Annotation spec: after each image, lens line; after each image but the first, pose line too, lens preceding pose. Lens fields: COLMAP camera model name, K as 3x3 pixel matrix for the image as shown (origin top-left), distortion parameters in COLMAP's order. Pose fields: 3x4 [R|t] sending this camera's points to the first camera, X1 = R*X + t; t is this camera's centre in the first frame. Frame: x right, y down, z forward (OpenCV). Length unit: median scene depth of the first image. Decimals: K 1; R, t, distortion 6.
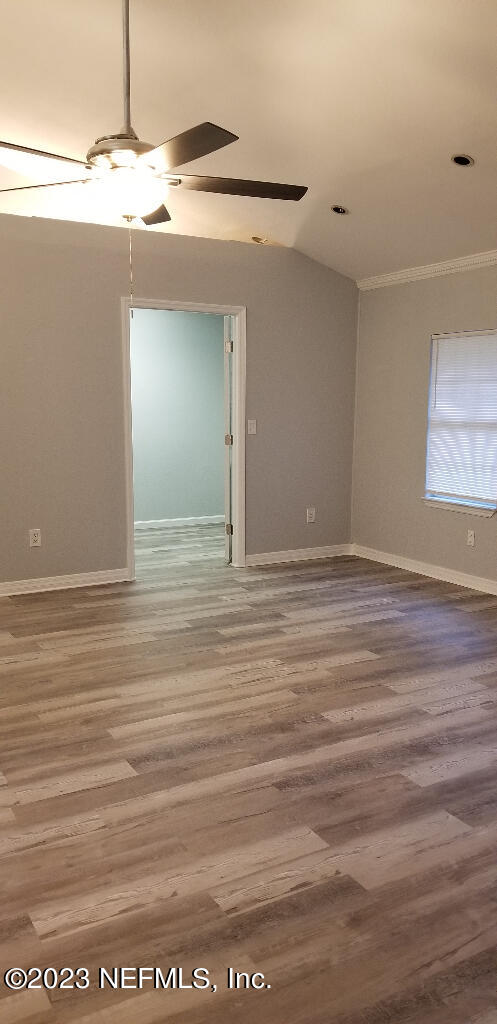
lens RADIAL K [[810.5, 0, 253.7], [0, 810.5, 513.4], [0, 0, 1]] dist [0.002165, -0.015221]
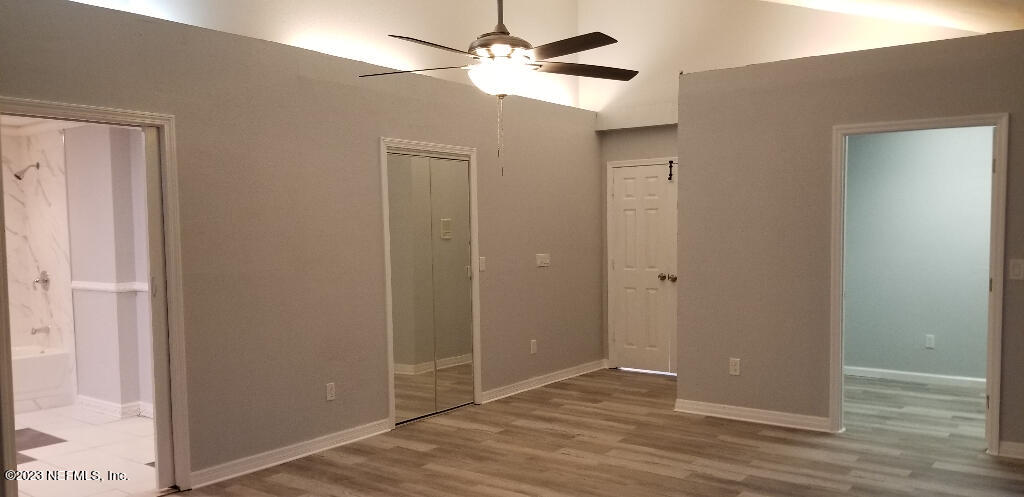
lens RADIAL K [[810.5, 0, 514.1], [0, 810.5, 250.8], [0, 0, 1]] dist [0.002165, -0.015221]
pose [[0.363994, 0.022776, -0.931123, 0.623014], [-0.118349, 0.992729, -0.021982, -0.063632], [0.923852, 0.118199, 0.364043, 0.361857]]
